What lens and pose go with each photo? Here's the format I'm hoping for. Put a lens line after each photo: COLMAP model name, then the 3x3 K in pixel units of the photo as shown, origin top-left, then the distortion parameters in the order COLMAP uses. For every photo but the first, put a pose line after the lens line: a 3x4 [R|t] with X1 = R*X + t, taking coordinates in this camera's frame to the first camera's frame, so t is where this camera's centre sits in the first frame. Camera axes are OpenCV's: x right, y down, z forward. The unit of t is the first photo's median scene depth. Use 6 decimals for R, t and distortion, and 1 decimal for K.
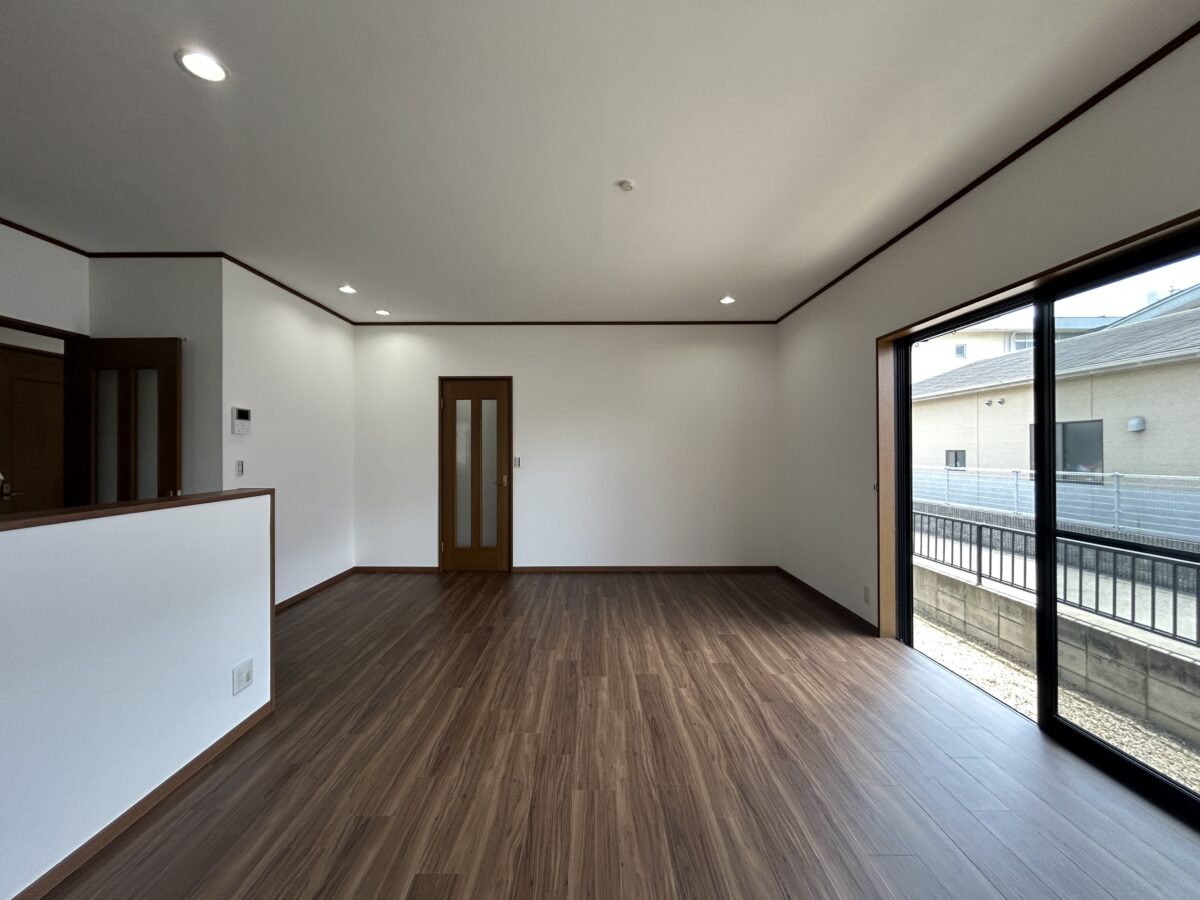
lens RADIAL K [[485.3, 0, 591.6], [0, 485.3, 447.3], [0, 0, 1]] dist [-0.000434, -0.000223]
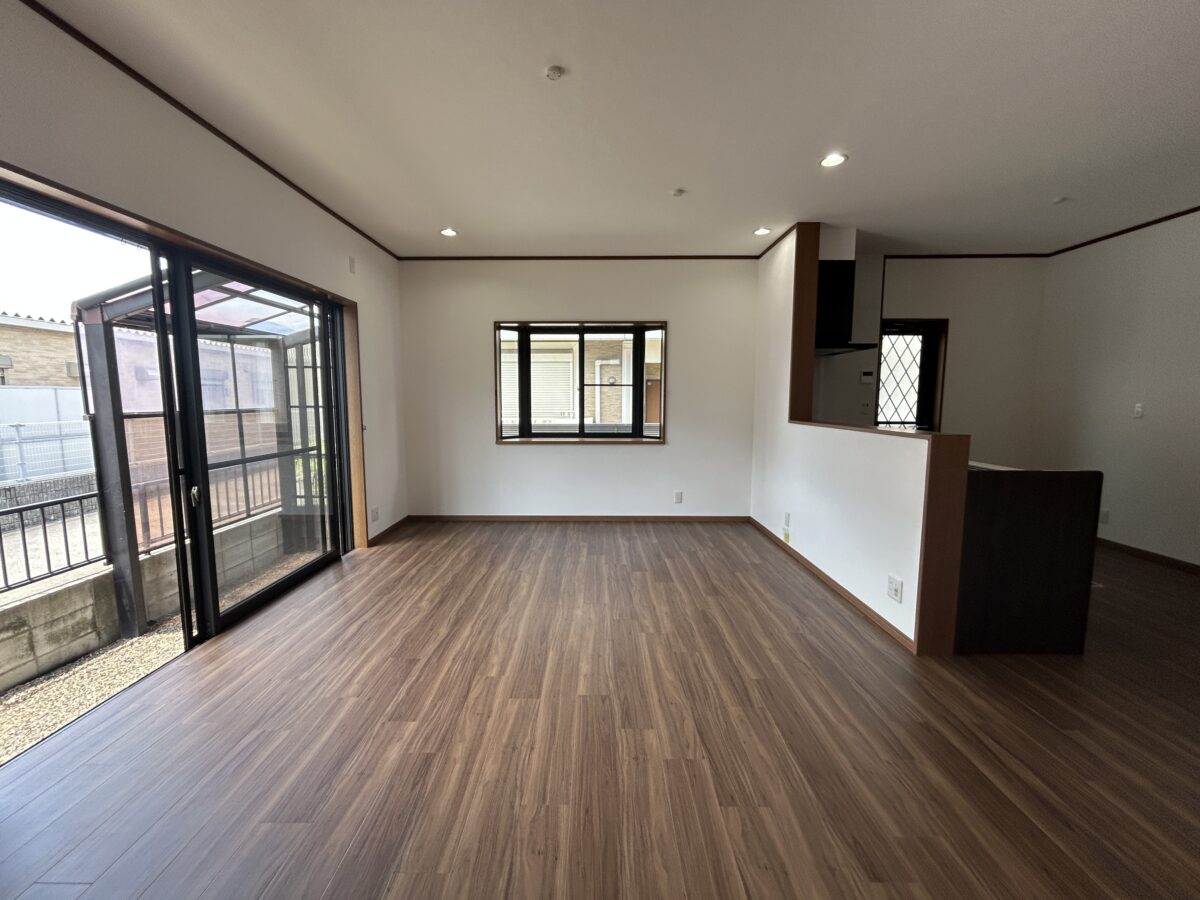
lens RADIAL K [[485.3, 0, 591.6], [0, 485.3, 447.3], [0, 0, 1]] dist [-0.000434, -0.000223]
pose [[-0.999948, 0.002630, 0.009817, 0.002808], [0.003519, 0.995778, 0.091725, 0.019468], [-0.009534, 0.091755, -0.995736, 1.901039]]
